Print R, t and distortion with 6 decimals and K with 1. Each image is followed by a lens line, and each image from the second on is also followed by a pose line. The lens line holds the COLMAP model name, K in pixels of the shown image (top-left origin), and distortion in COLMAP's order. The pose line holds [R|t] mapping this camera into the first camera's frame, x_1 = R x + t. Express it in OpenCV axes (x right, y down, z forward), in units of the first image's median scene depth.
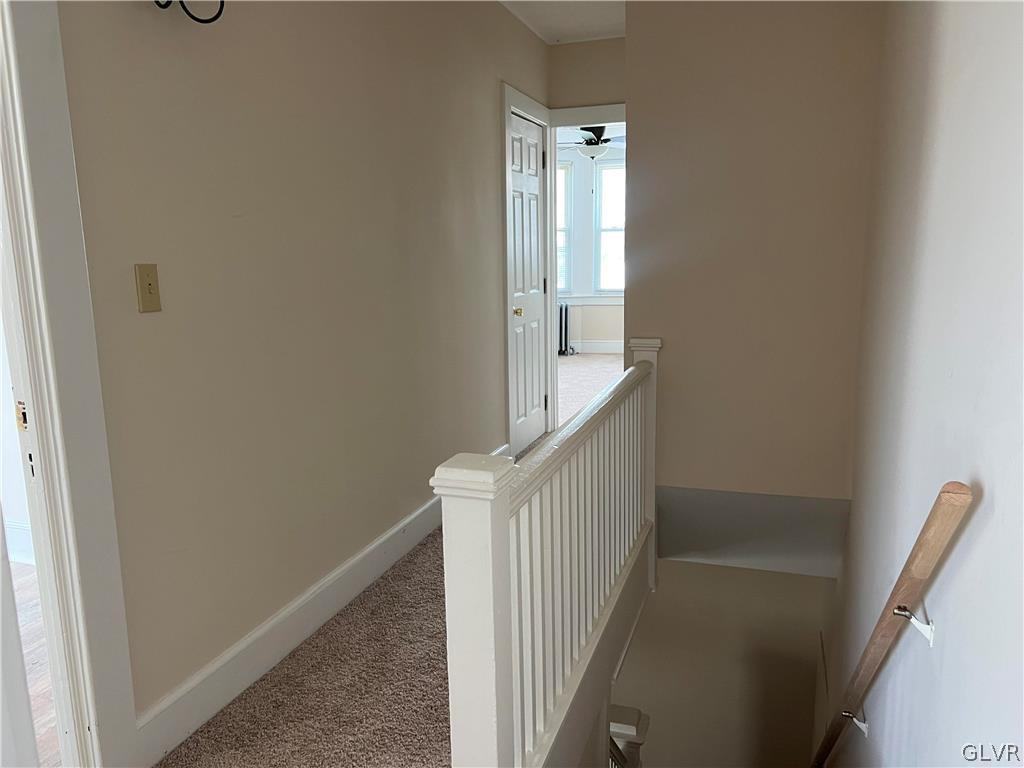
lens RADIAL K [[775.9, 0, 509.7], [0, 775.9, 389.6], [0, 0, 1]] dist [0.051695, -0.038257]
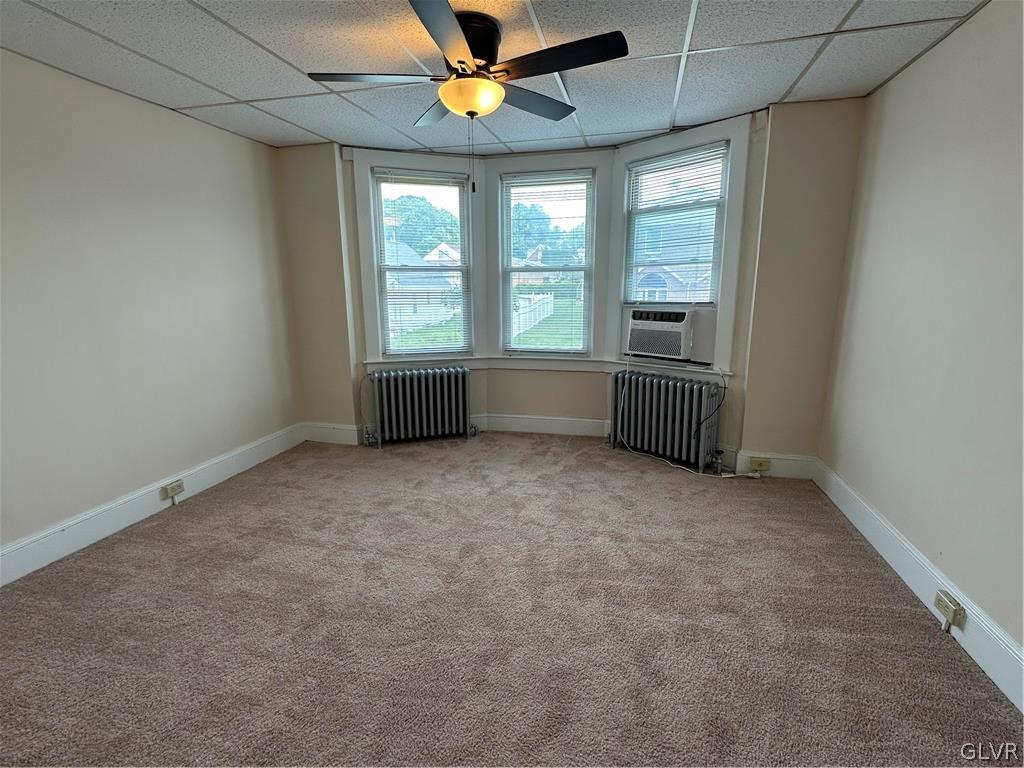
lens RADIAL K [[476.8, 0, 515.5], [0, 476.8, 382.7], [0, 0, 1]] dist [-0.001323, -0.000234]
pose [[0.996590, -0.009885, 0.081921, 0.083666], [0.008599, 0.999834, 0.016037, -0.103723], [-0.082066, -0.015278, 0.996510, 0.540533]]
